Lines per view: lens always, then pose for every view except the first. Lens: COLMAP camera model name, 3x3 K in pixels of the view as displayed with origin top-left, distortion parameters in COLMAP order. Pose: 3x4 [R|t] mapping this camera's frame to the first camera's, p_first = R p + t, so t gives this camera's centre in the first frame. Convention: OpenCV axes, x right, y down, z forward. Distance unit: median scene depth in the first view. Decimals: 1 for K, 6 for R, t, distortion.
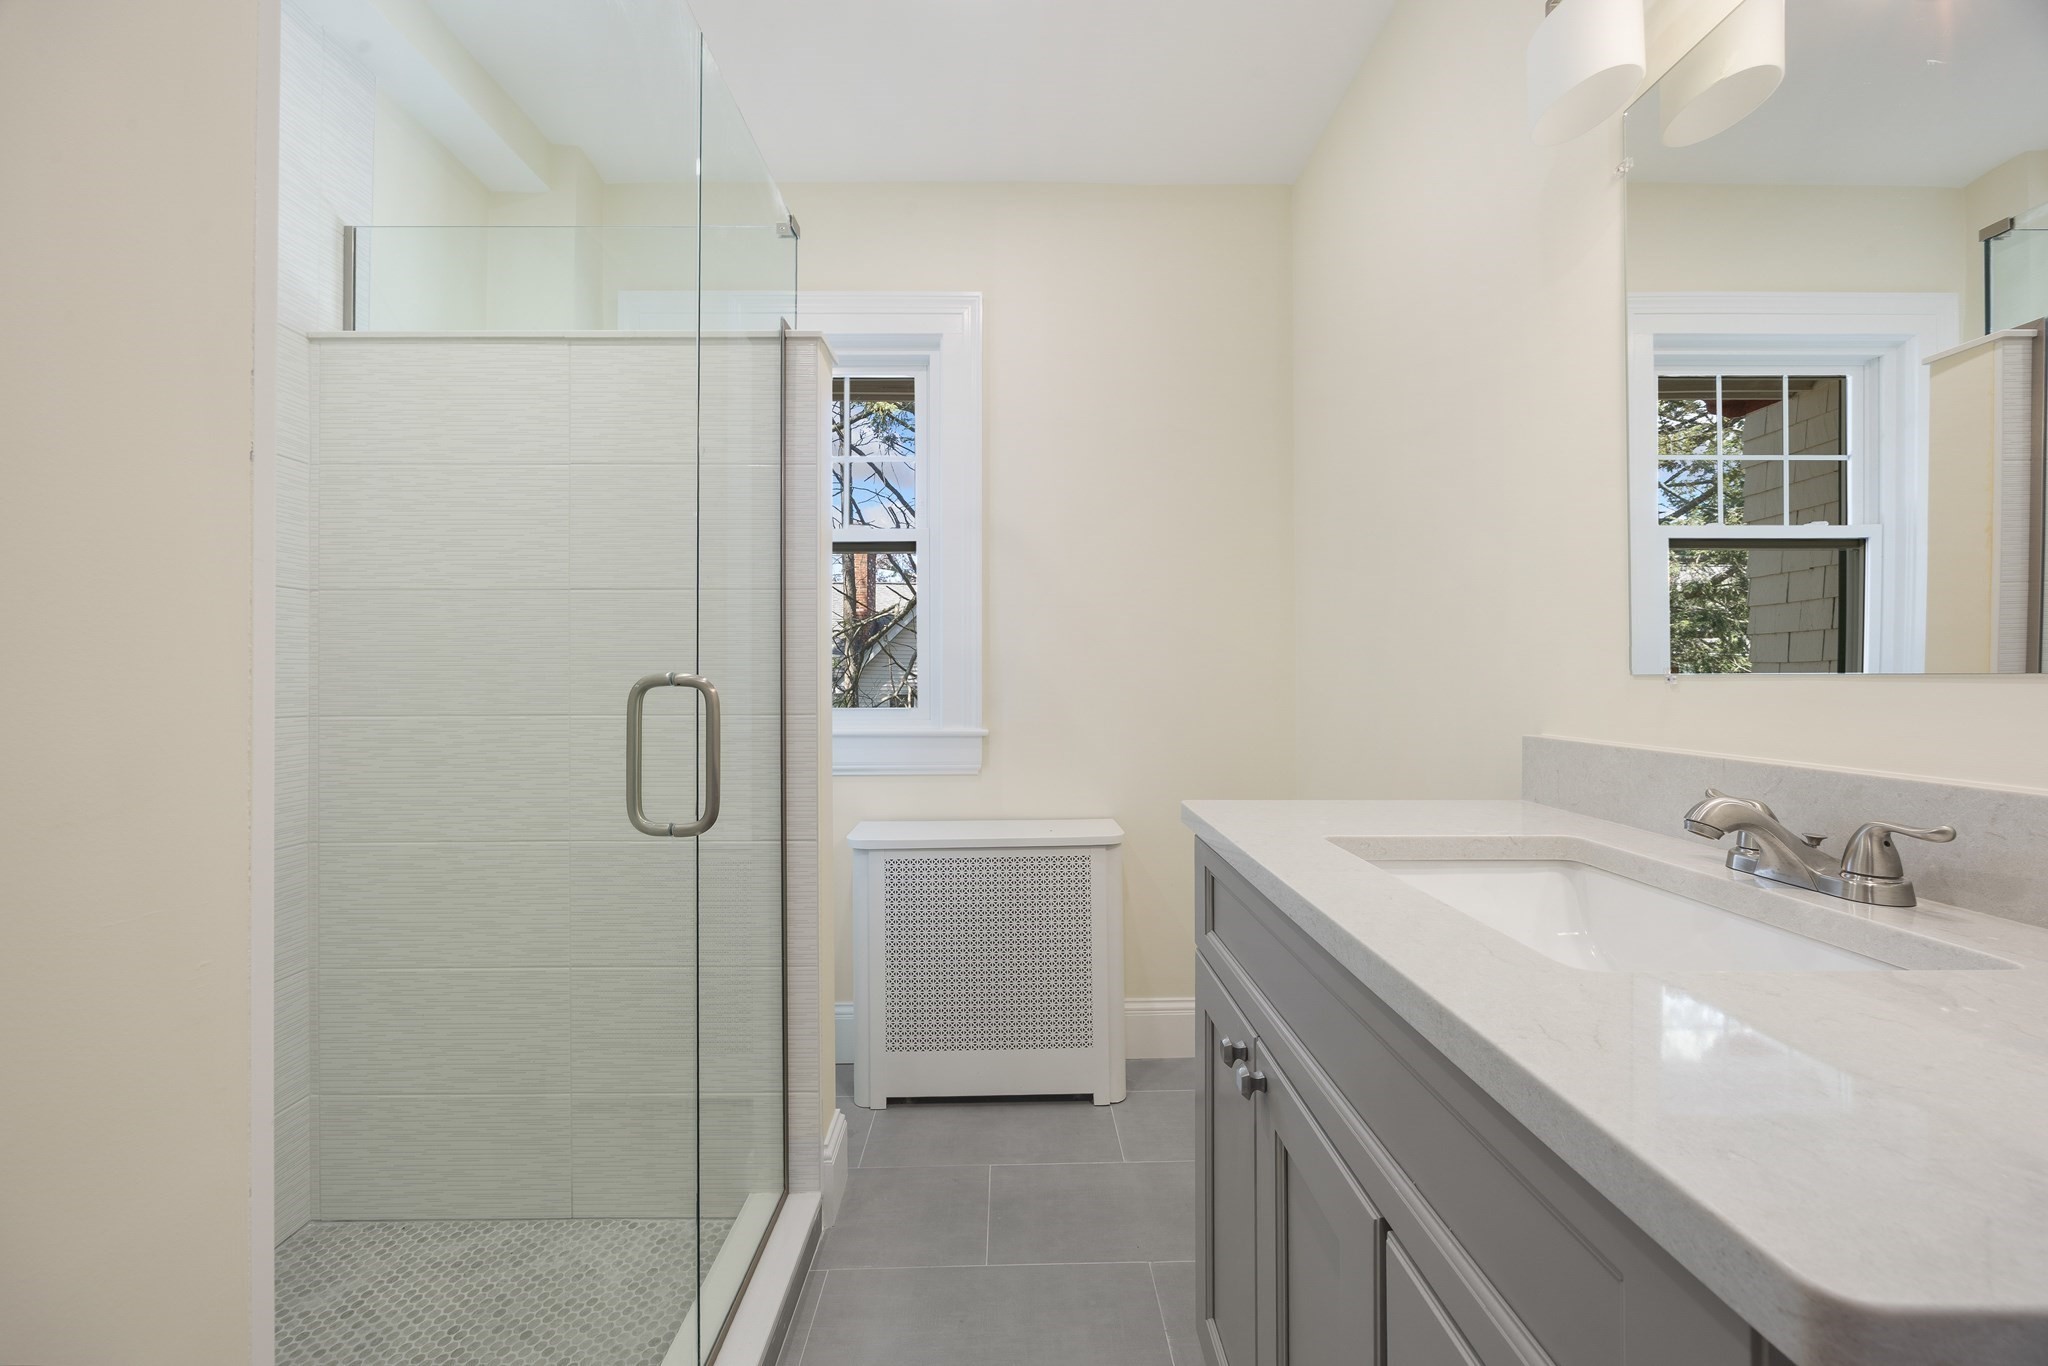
lens RADIAL K [[781.1, 0, 1020.1], [0, 781.1, 694.8], [0, 0, 1]] dist [-0.003180, 0.000069]
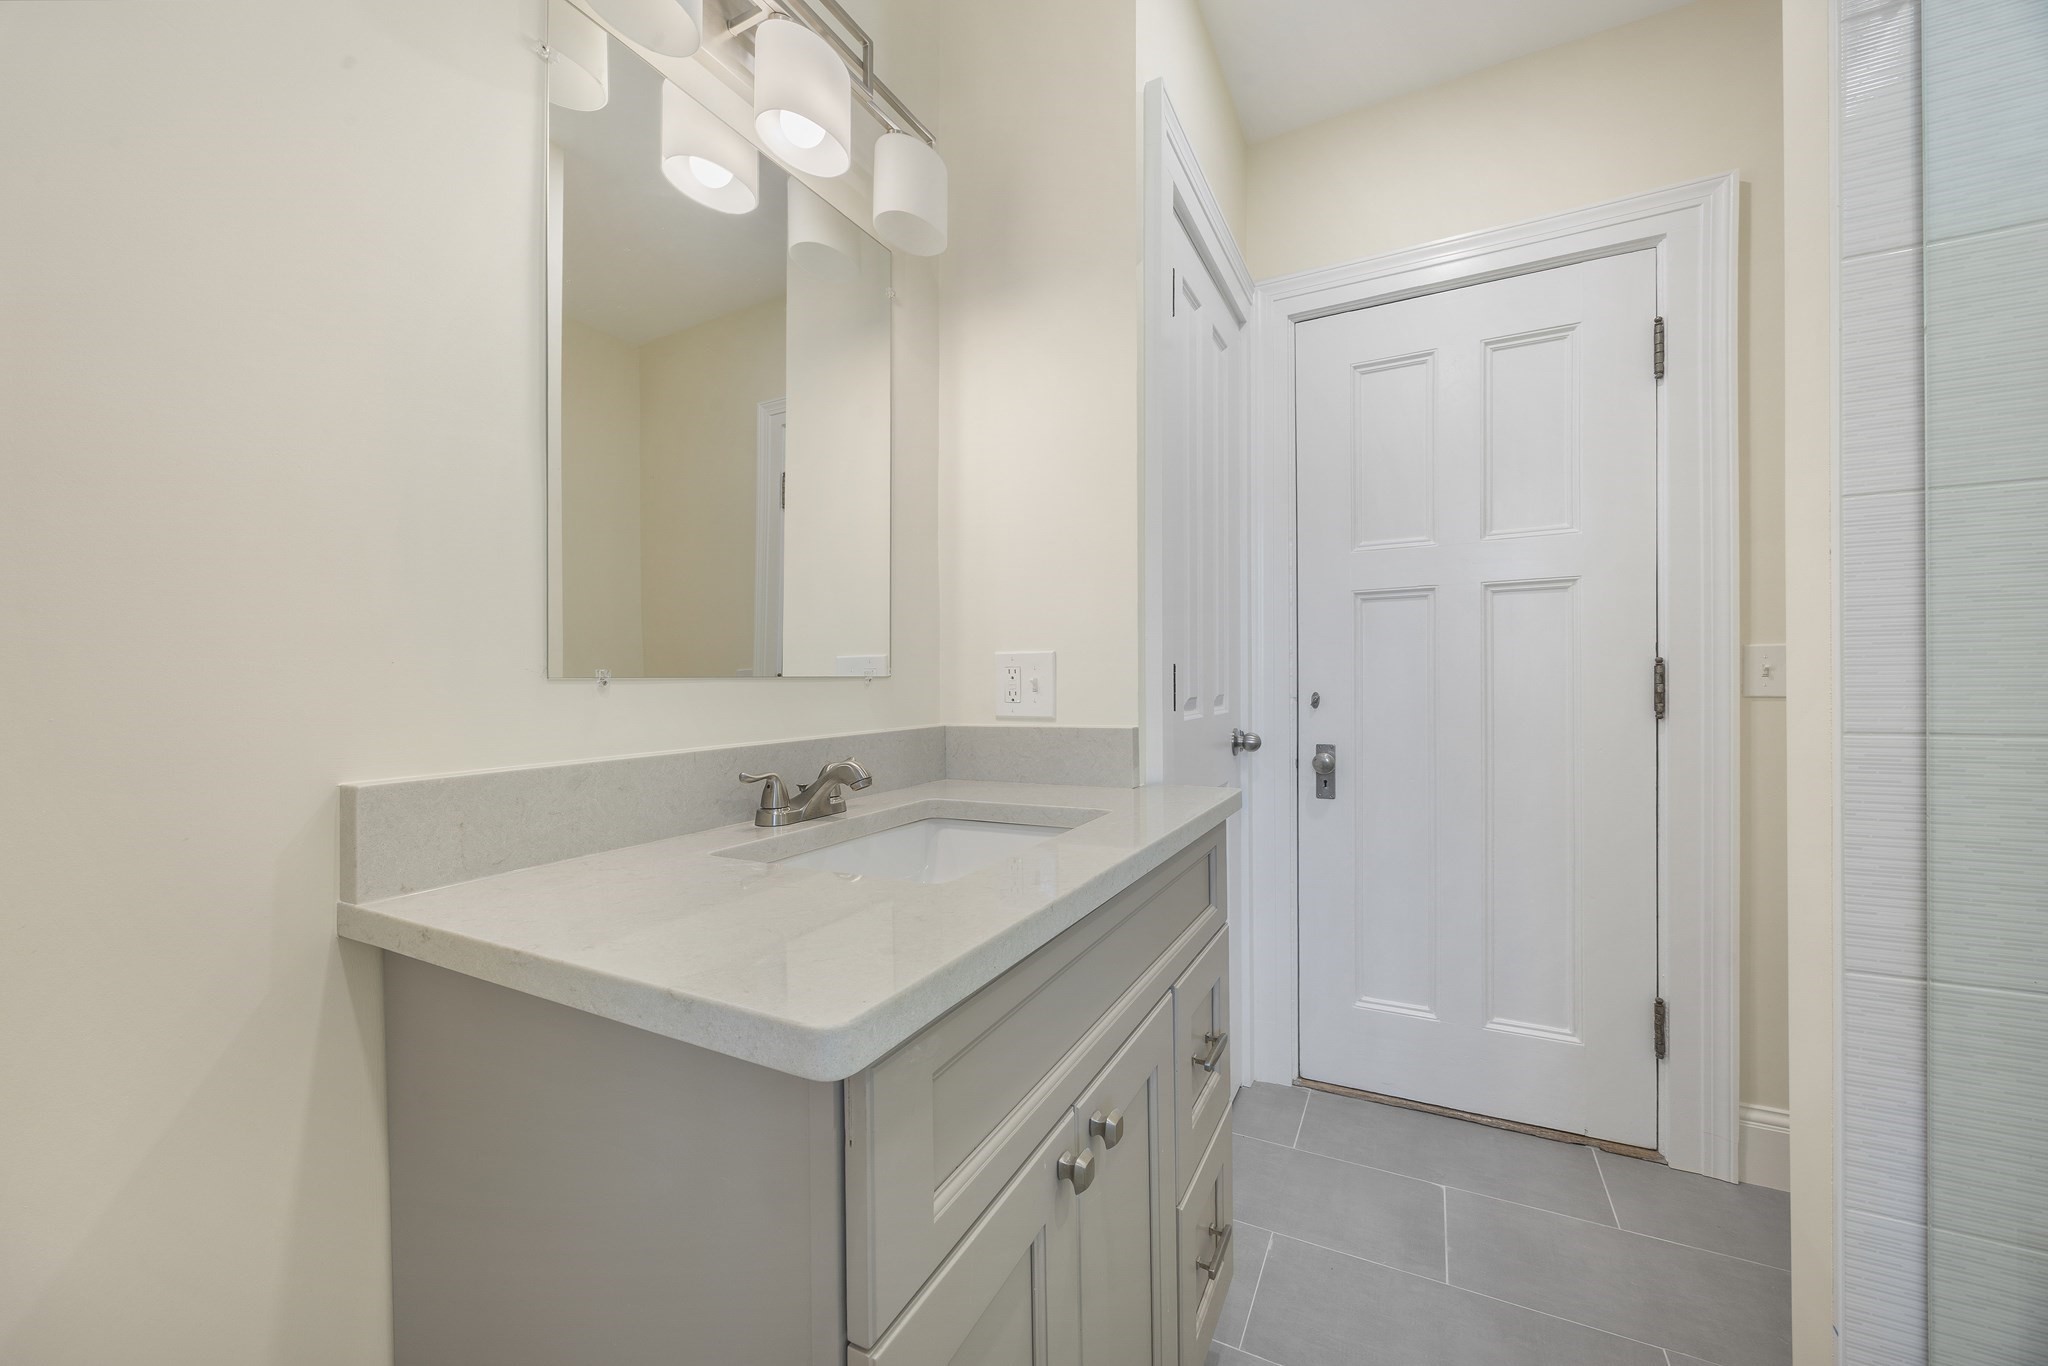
lens RADIAL K [[781.1, 0, 1020.1], [0, 781.1, 694.8], [0, 0, 1]] dist [-0.003180, 0.000069]
pose [[-0.878402, -0.009797, 0.477823, -0.039885], [0.014595, 0.998774, 0.047309, -0.044998], [-0.477700, 0.048530, -0.877182, 1.749512]]
